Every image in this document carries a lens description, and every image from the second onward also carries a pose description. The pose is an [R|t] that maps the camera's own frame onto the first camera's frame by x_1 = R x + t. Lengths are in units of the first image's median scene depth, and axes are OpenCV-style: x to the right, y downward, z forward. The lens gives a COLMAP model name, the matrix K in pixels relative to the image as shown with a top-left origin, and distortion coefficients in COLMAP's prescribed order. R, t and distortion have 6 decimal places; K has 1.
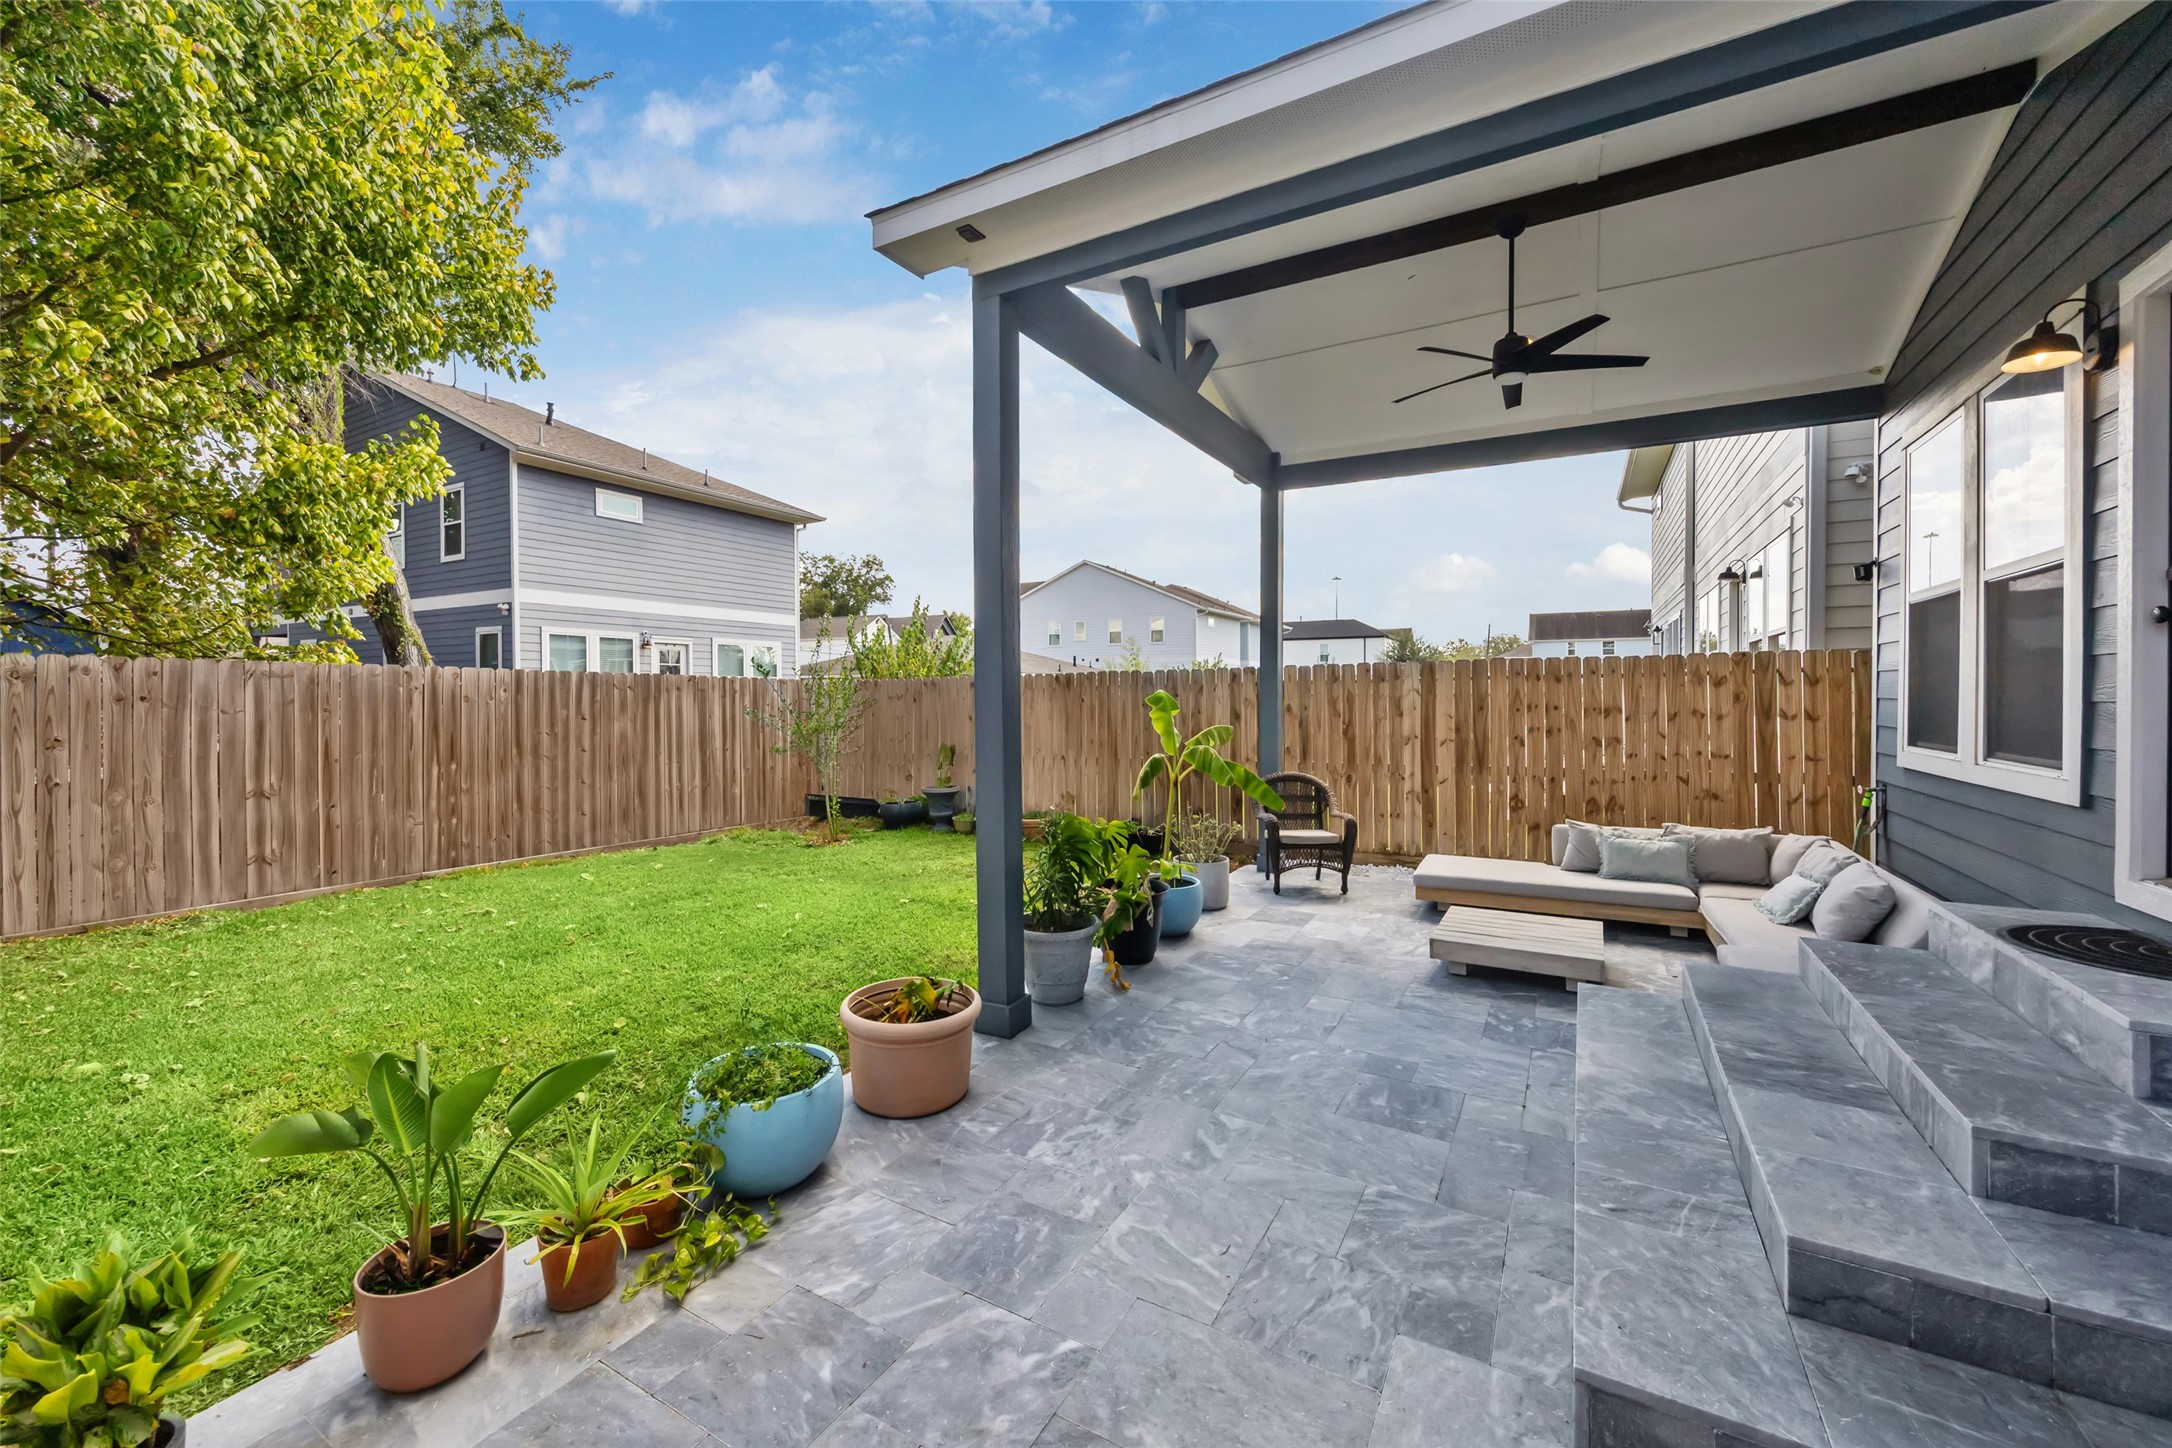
lens RADIAL K [[863.3, 0, 1084.6], [0, 863.3, 702.9], [0, 0, 1]] dist [0.002616, 0.000256]
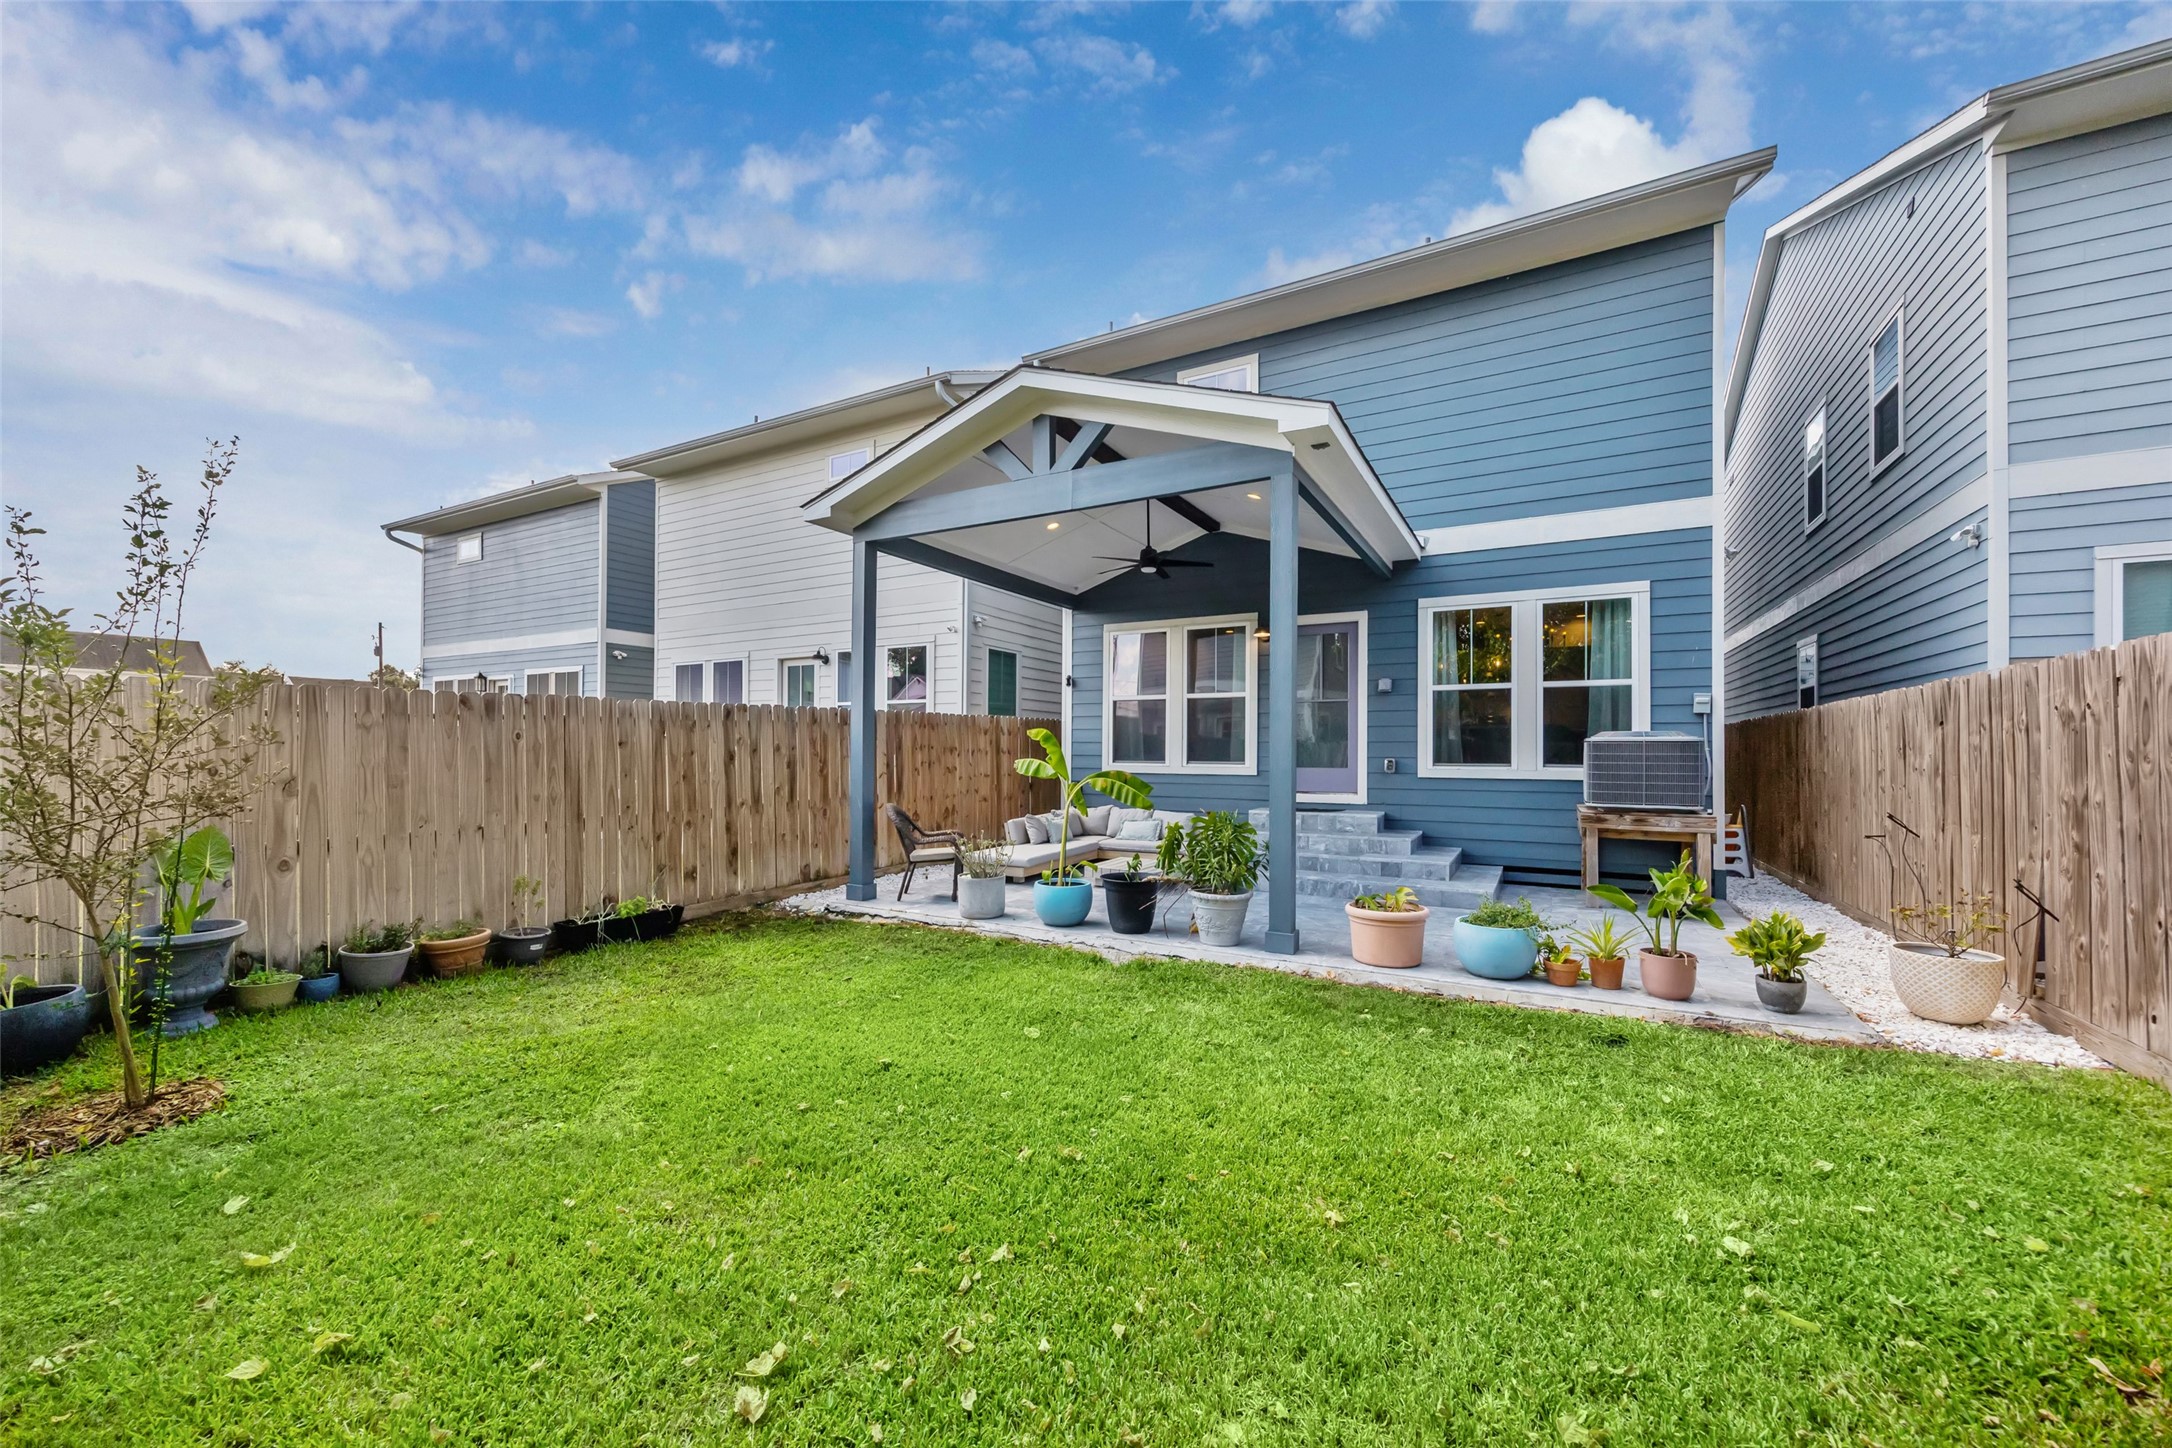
lens RADIAL K [[823.0, 0, 1082.6], [0, 823.0, 742.2], [0, 0, 1]] dist [0.000525, 0.000038]
pose [[-0.010538, 0.009949, 0.999895, -0.787260], [0.003621, 0.999944, -0.009912, 0.010848], [-0.999938, 0.003517, -0.010573, 0.714879]]
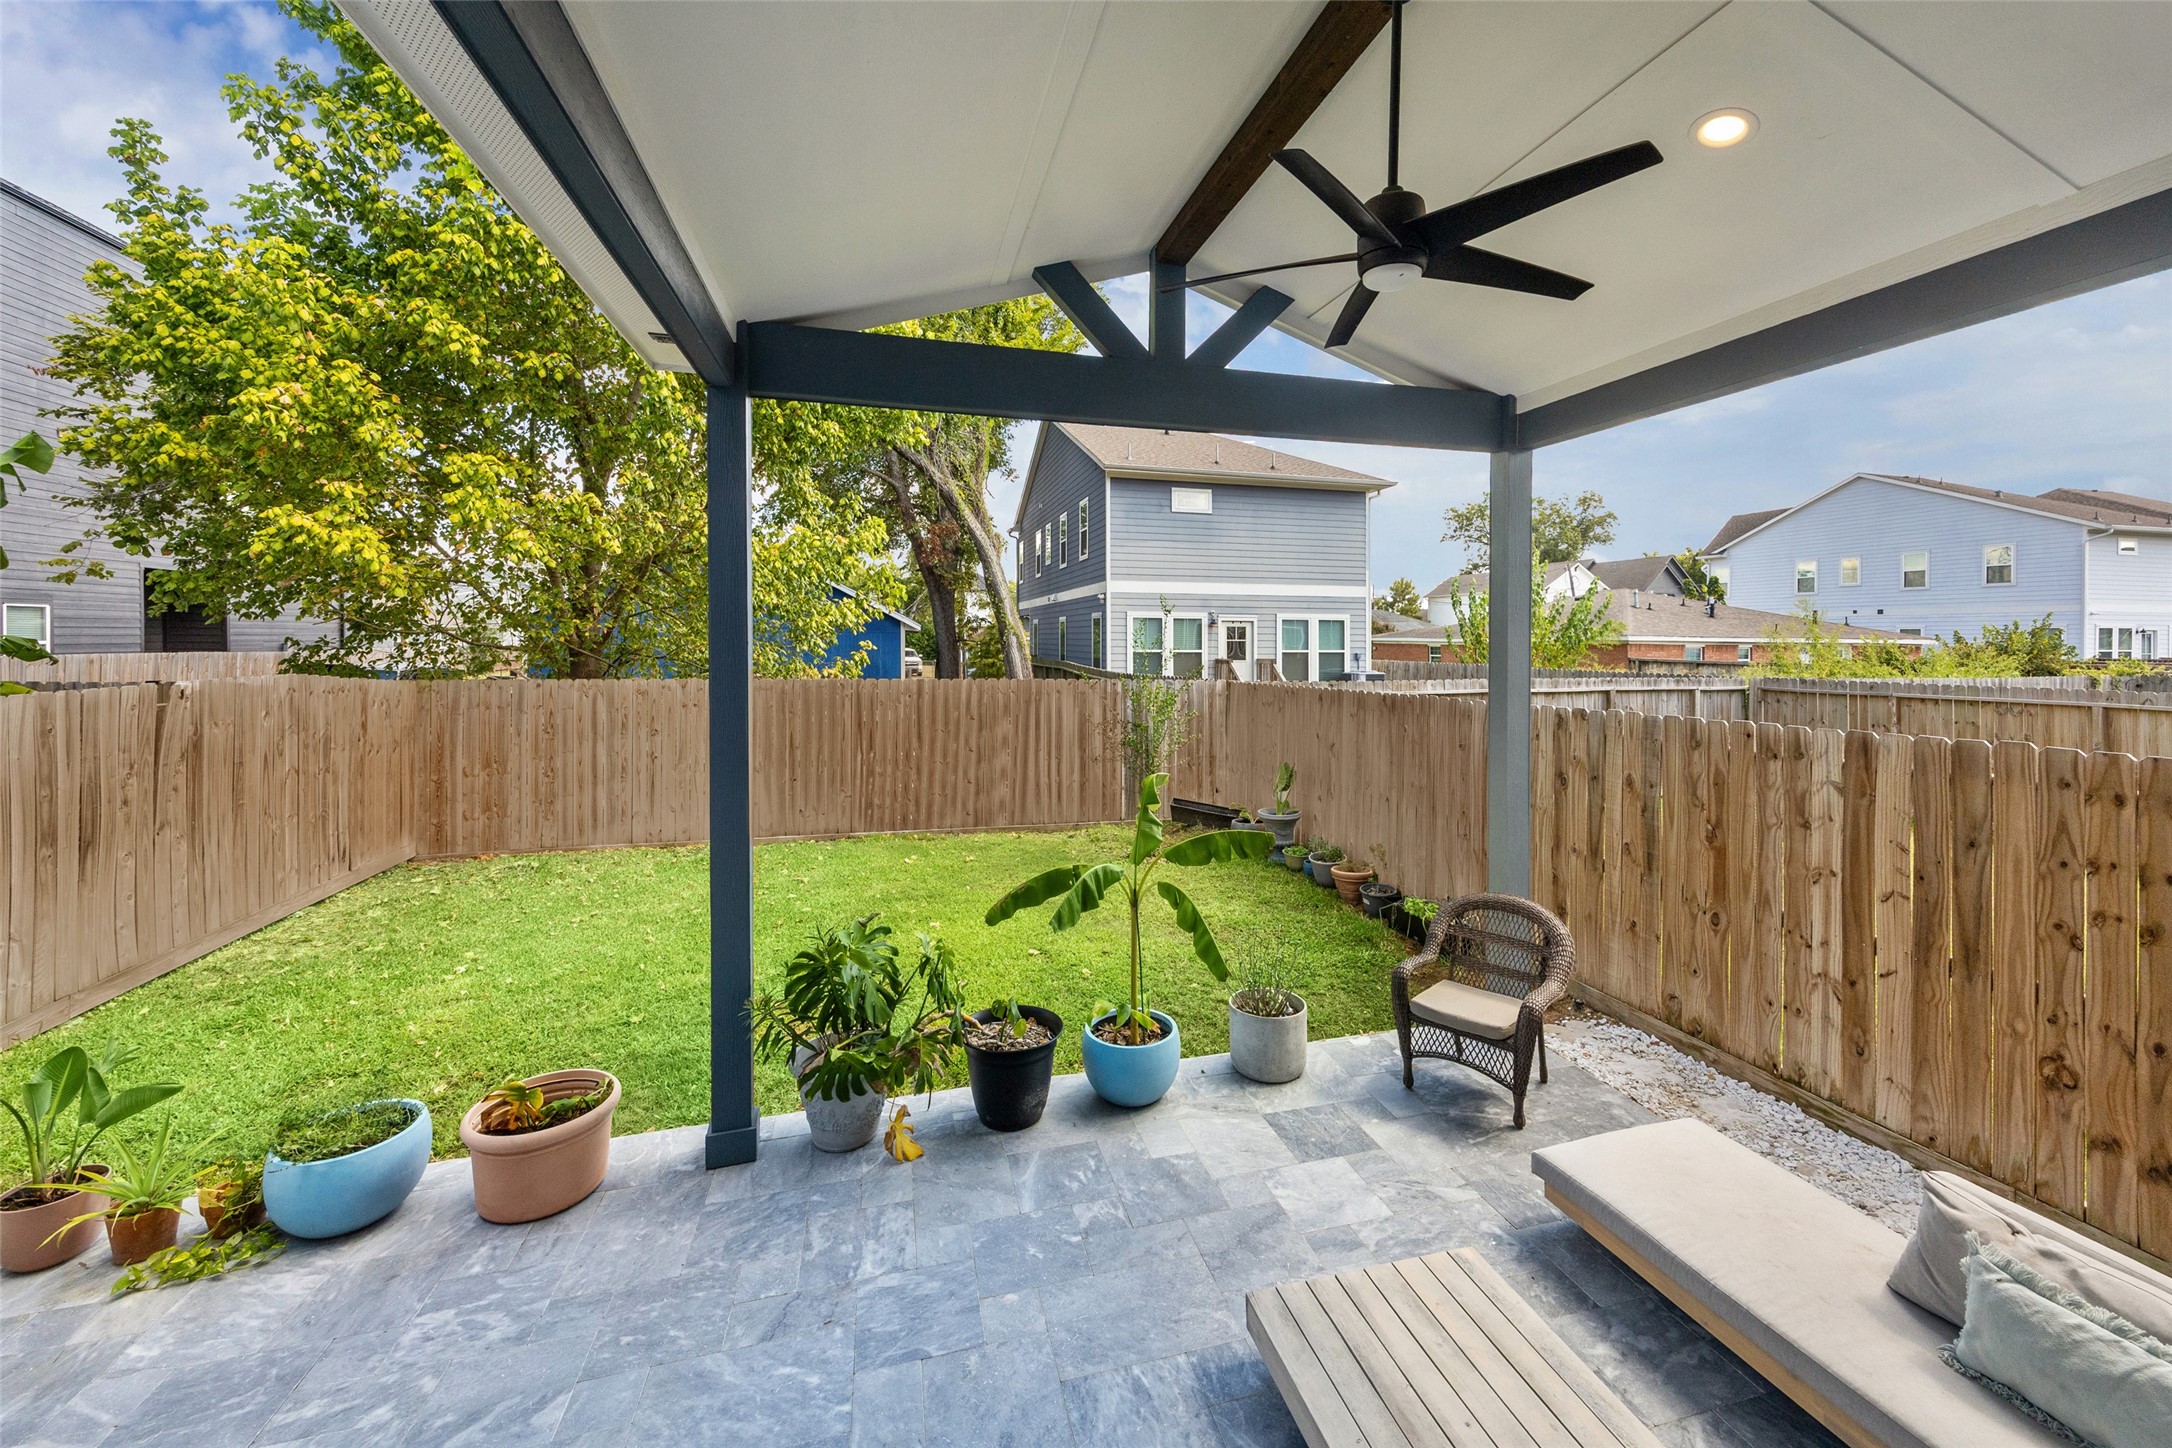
lens RADIAL K [[861.9, 0, 1084.4], [0, 861.9, 655.4], [0, 0, 1]] dist [0.005102, 0.000586]
pose [[0.709710, 0.011781, -0.704395, 0.428172], [-0.010582, 0.999926, 0.006062, -0.090932], [0.704414, 0.003152, 0.709782, 0.305292]]
